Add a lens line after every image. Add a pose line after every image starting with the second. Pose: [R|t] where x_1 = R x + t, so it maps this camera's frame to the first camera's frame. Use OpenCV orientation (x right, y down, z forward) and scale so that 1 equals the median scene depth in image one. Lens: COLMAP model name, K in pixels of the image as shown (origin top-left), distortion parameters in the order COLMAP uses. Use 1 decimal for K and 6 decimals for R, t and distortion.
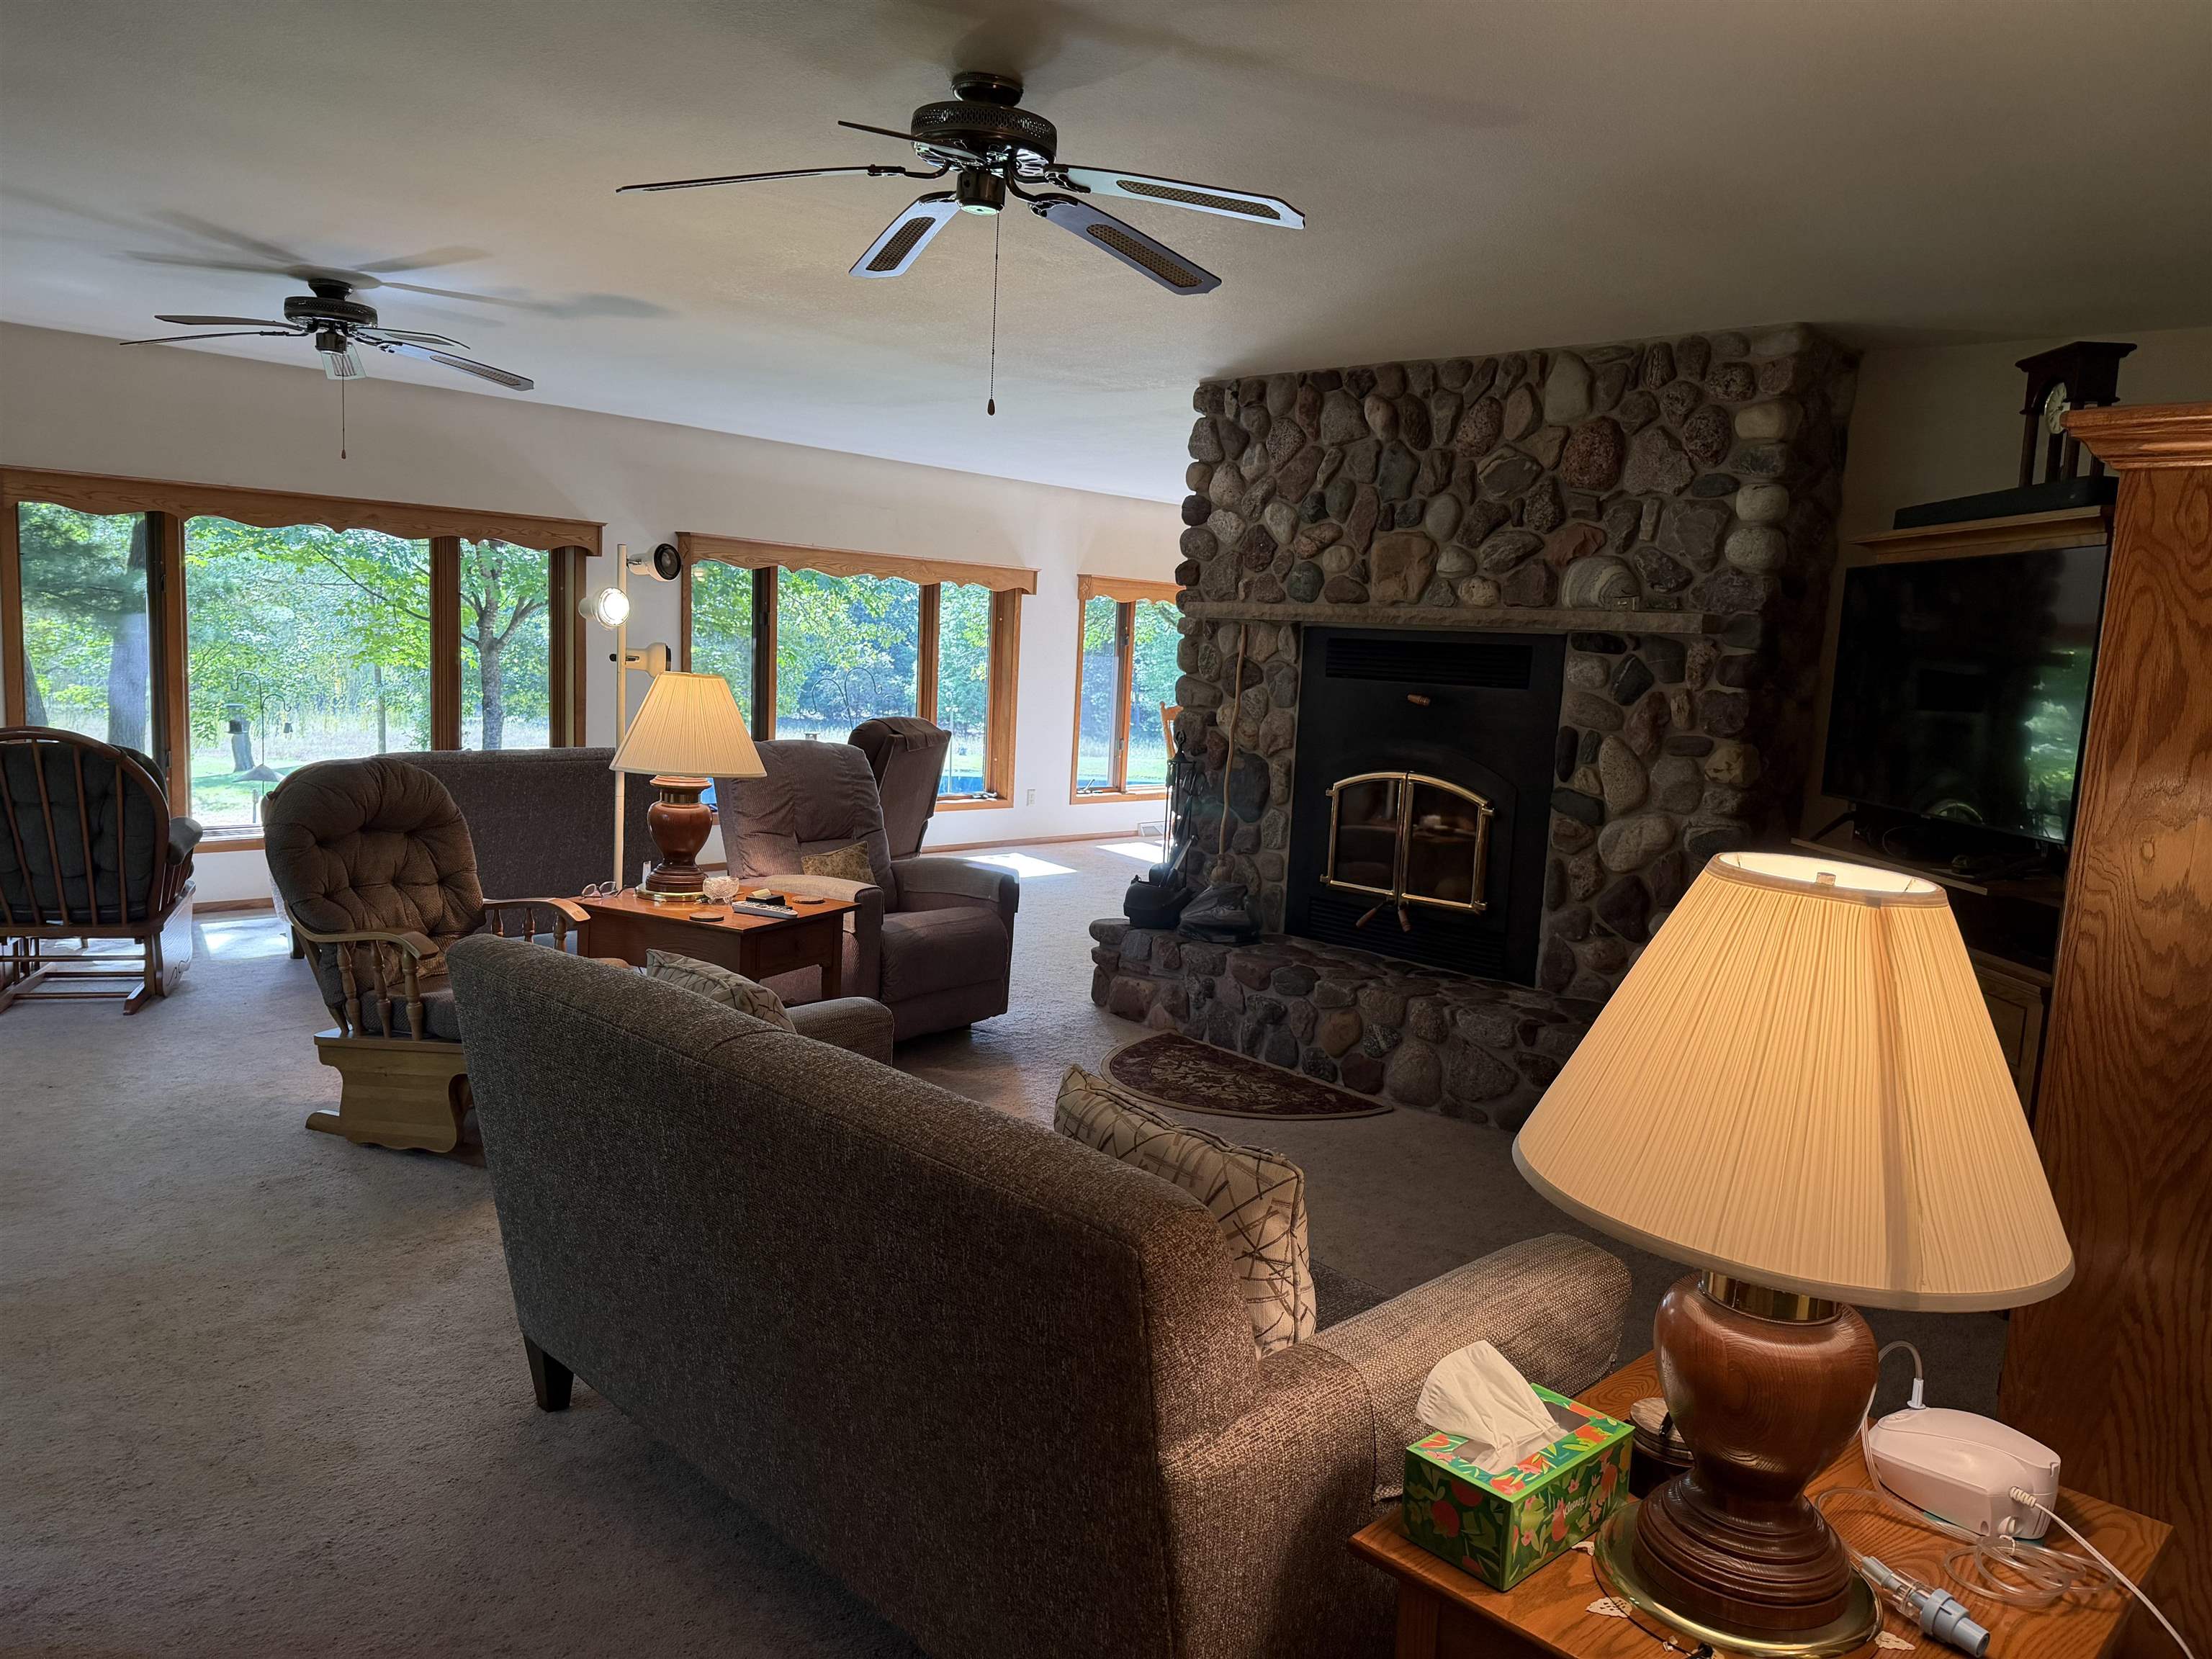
lens RADIAL K [[1598.0, 0, 1106.0], [0, 1598.0, 829.5], [0, 0, 1]] dist [-0.000237, -0.001380]
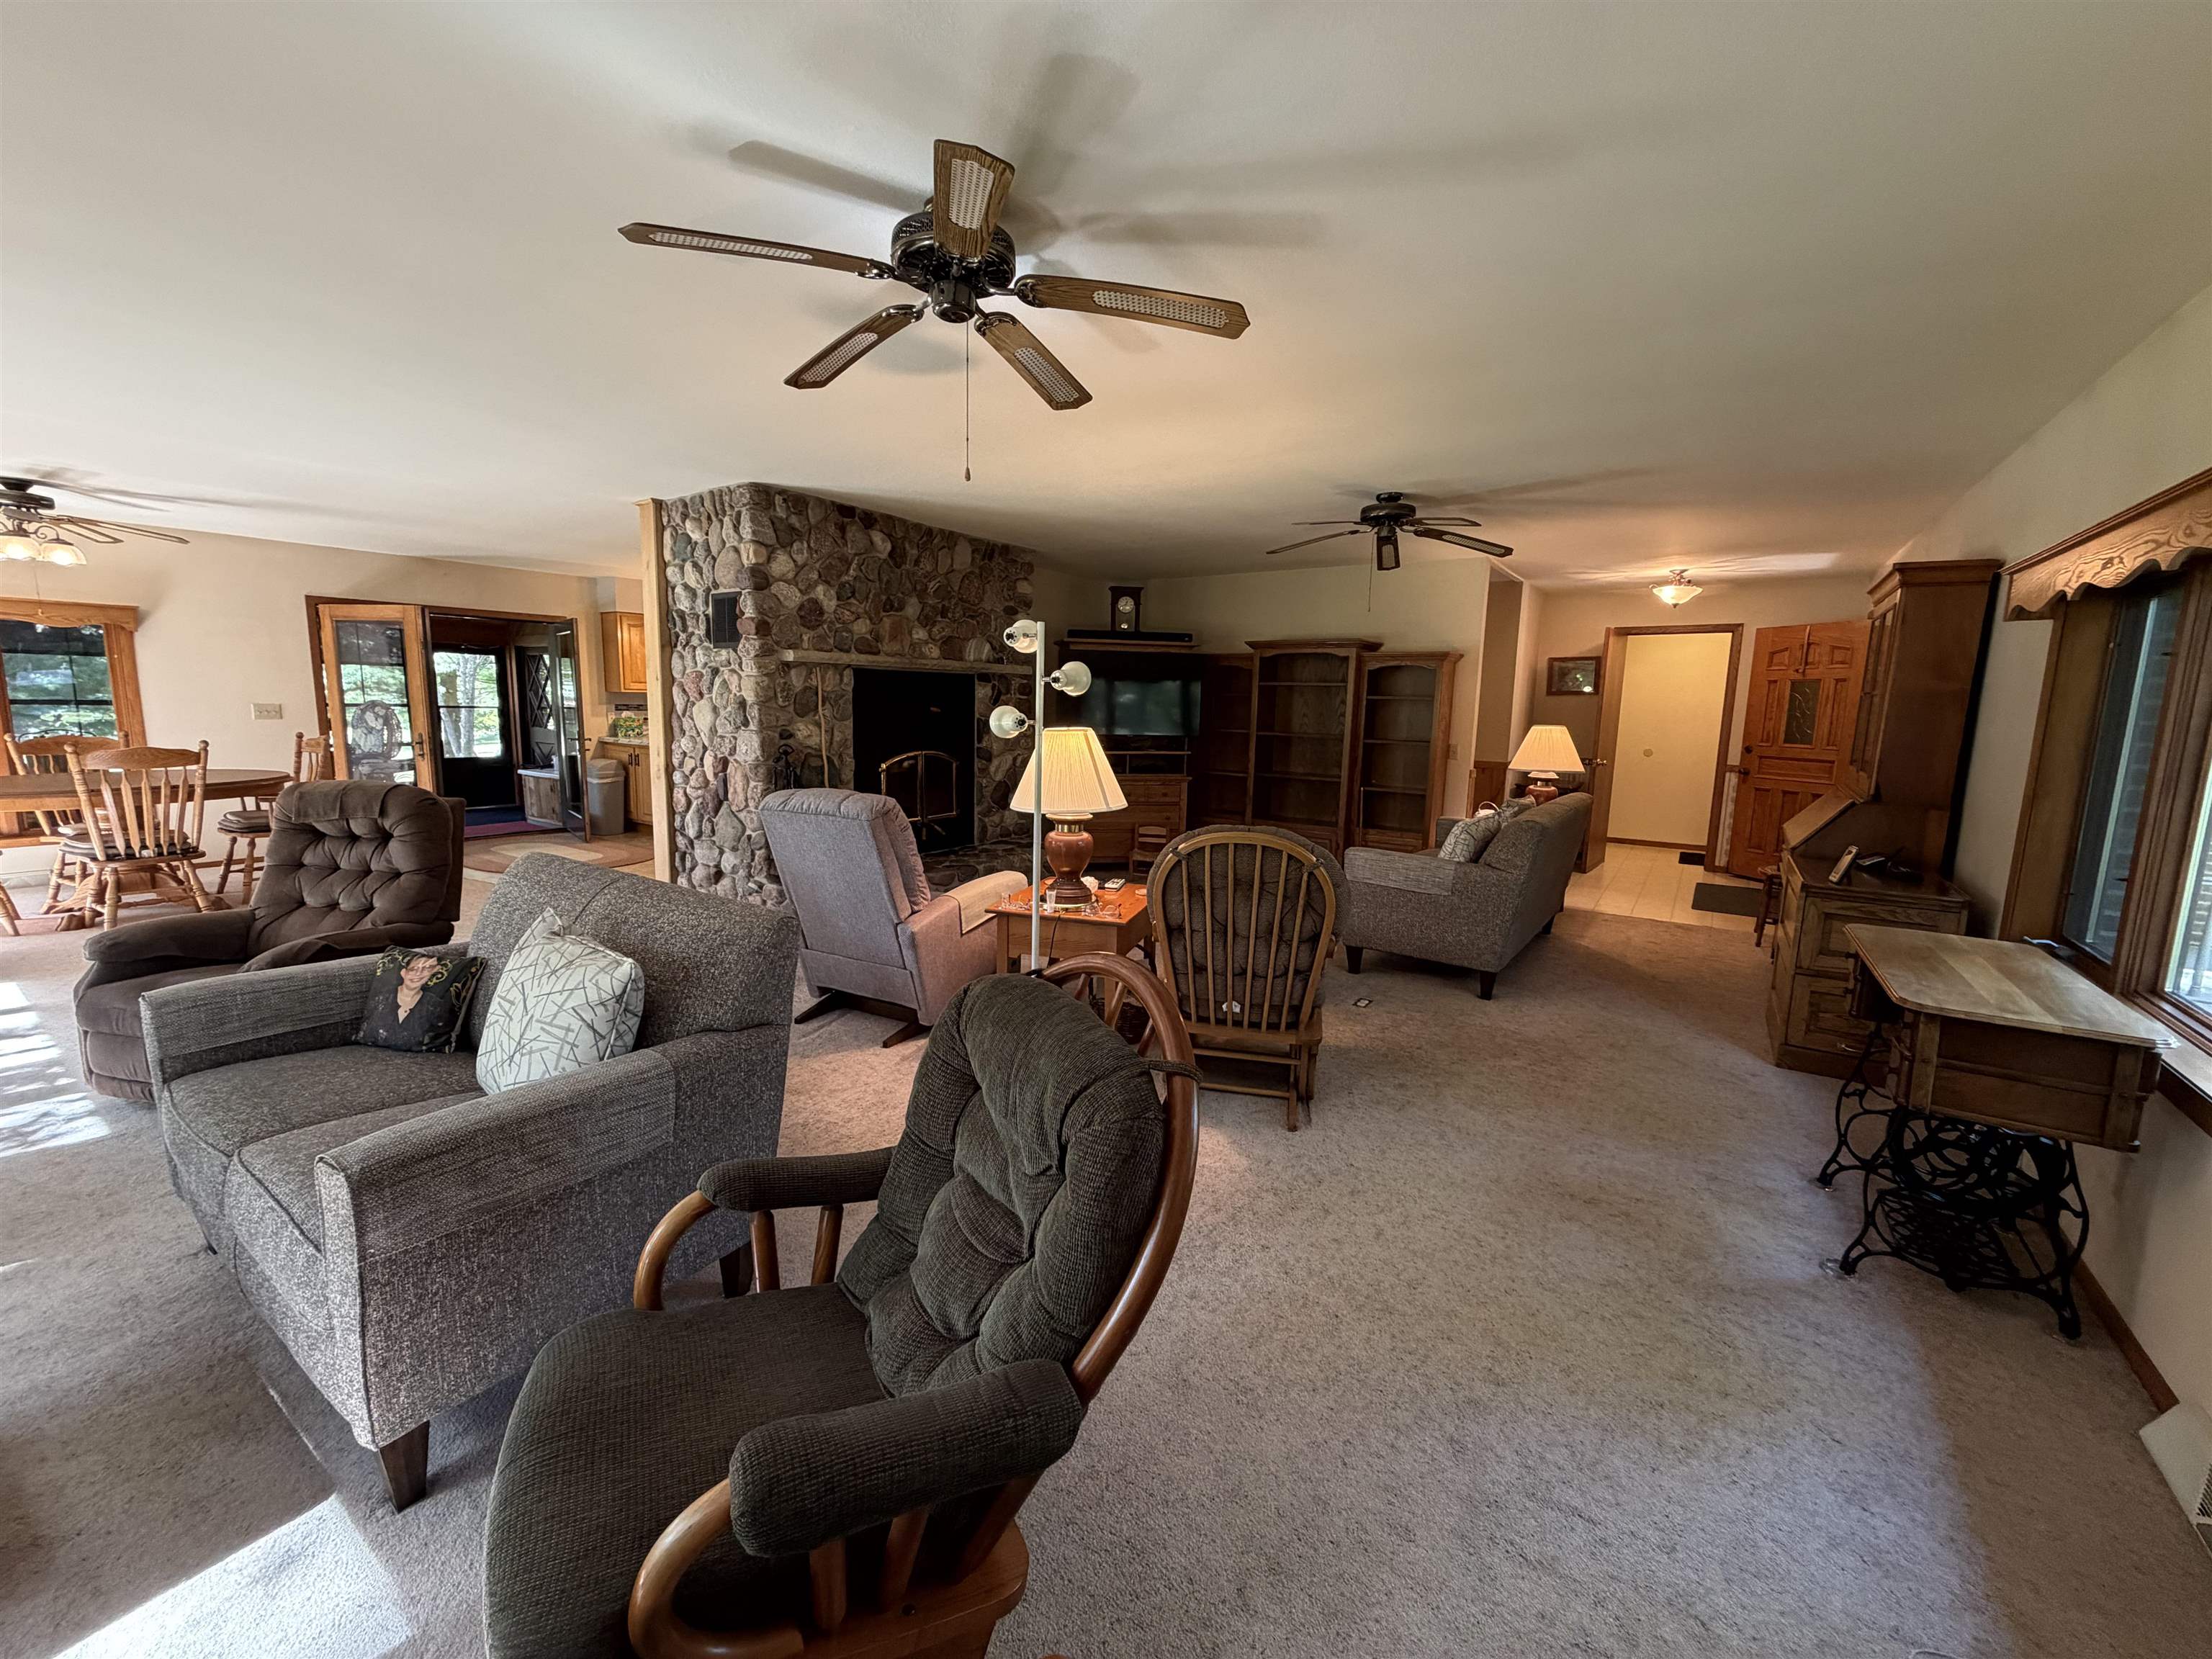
lens RADIAL K [[885.7, 0, 1106.0], [0, 885.7, 829.5], [0, 0, 1]] dist [-0.000298, -0.000049]
pose [[-0.166977, -0.191836, 0.967118, -0.807459], [0.088012, 0.974073, 0.208411, -0.133917], [-0.982025, 0.119918, -0.145764, 0.910217]]
